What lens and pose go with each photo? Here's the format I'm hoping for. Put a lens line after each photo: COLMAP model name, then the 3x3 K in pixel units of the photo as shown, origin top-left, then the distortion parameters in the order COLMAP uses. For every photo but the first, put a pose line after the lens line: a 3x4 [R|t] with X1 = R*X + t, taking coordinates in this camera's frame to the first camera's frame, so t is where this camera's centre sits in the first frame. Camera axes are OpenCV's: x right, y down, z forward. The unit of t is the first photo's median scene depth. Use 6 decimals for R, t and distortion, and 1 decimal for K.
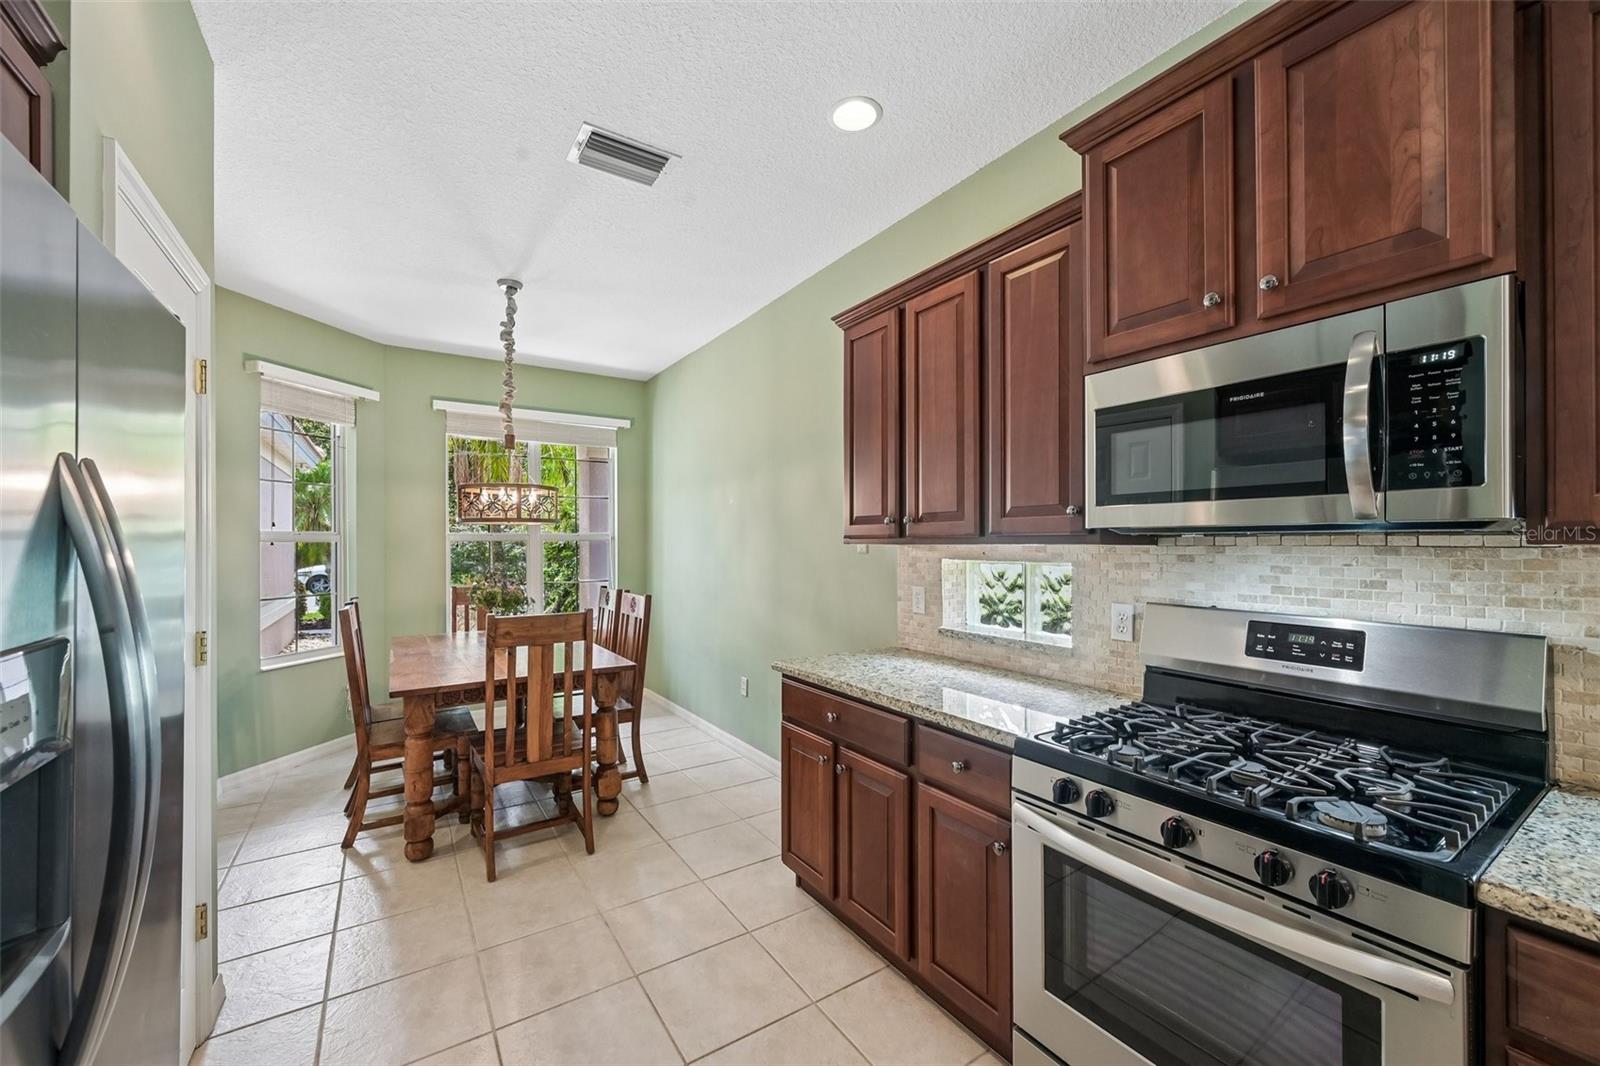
lens RADIAL K [[627.6, 0, 805.9], [0, 627.6, 539.3], [0, 0, 1]] dist [-0.000863, 0.000137]
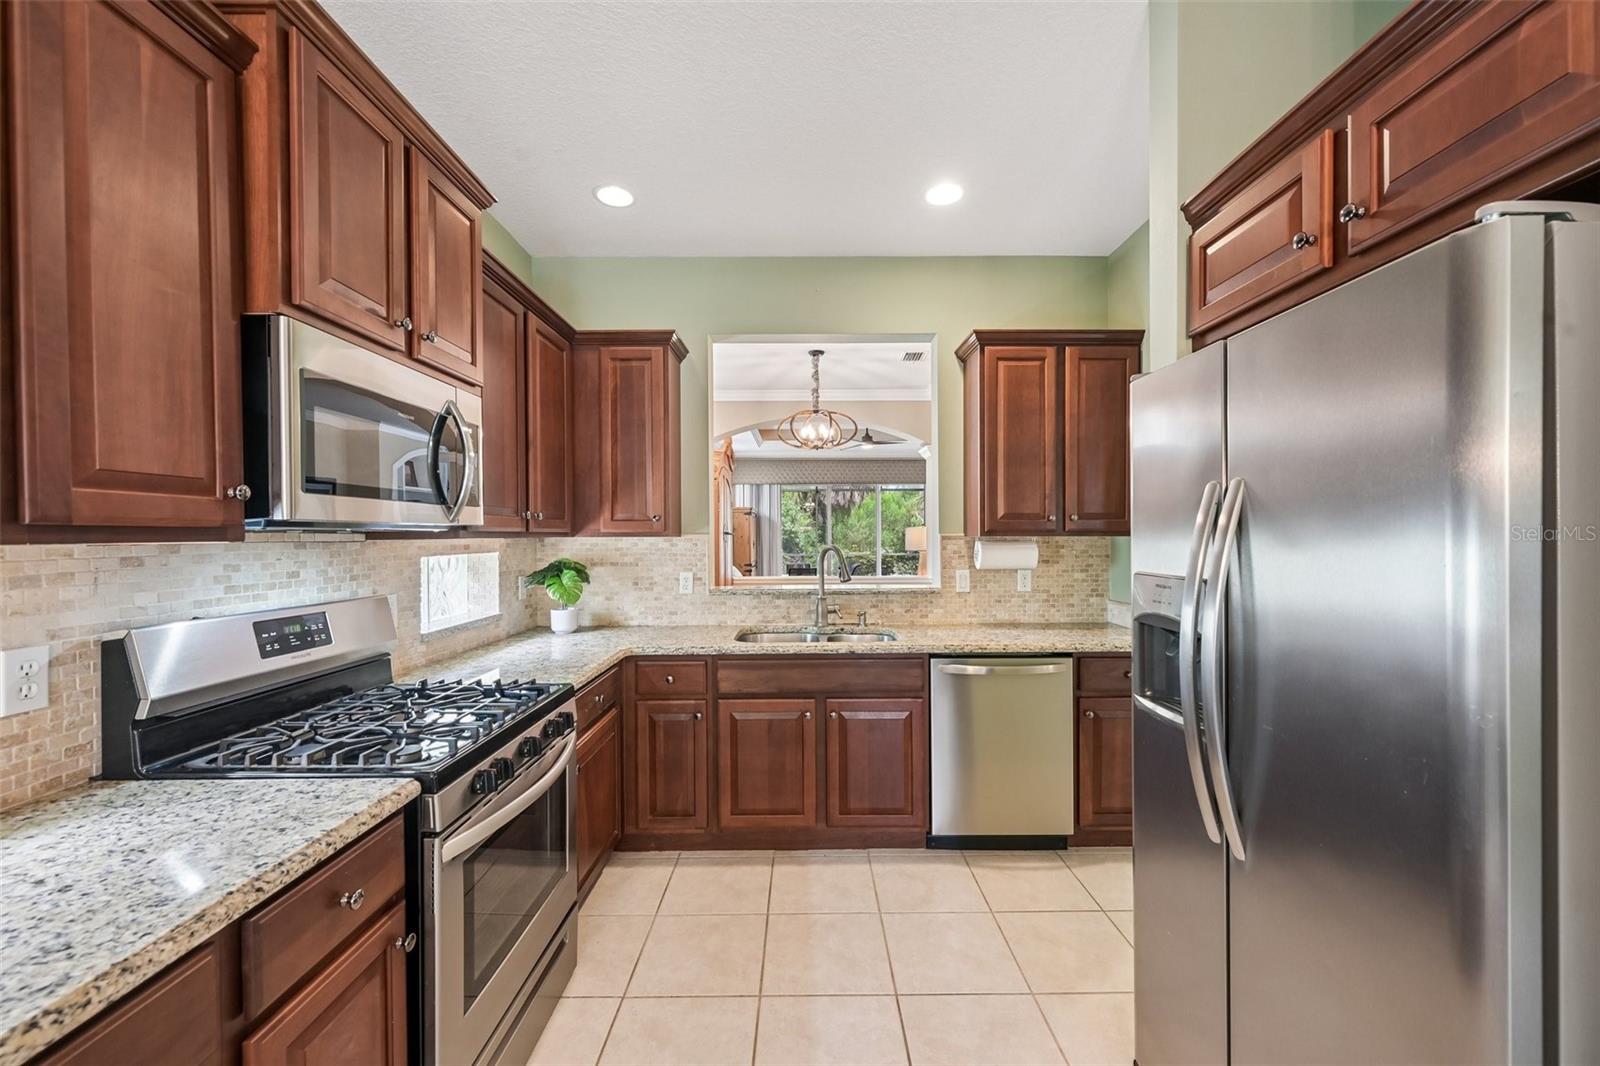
lens RADIAL K [[627.6, 0, 805.9], [0, 627.6, 539.3], [0, 0, 1]] dist [-0.000863, 0.000137]
pose [[-0.834063, 0.001674, 0.551667, -0.415236], [0.003745, 0.999990, 0.002629, 0.004665], [-0.551656, 0.004259, -0.834061, 1.101079]]
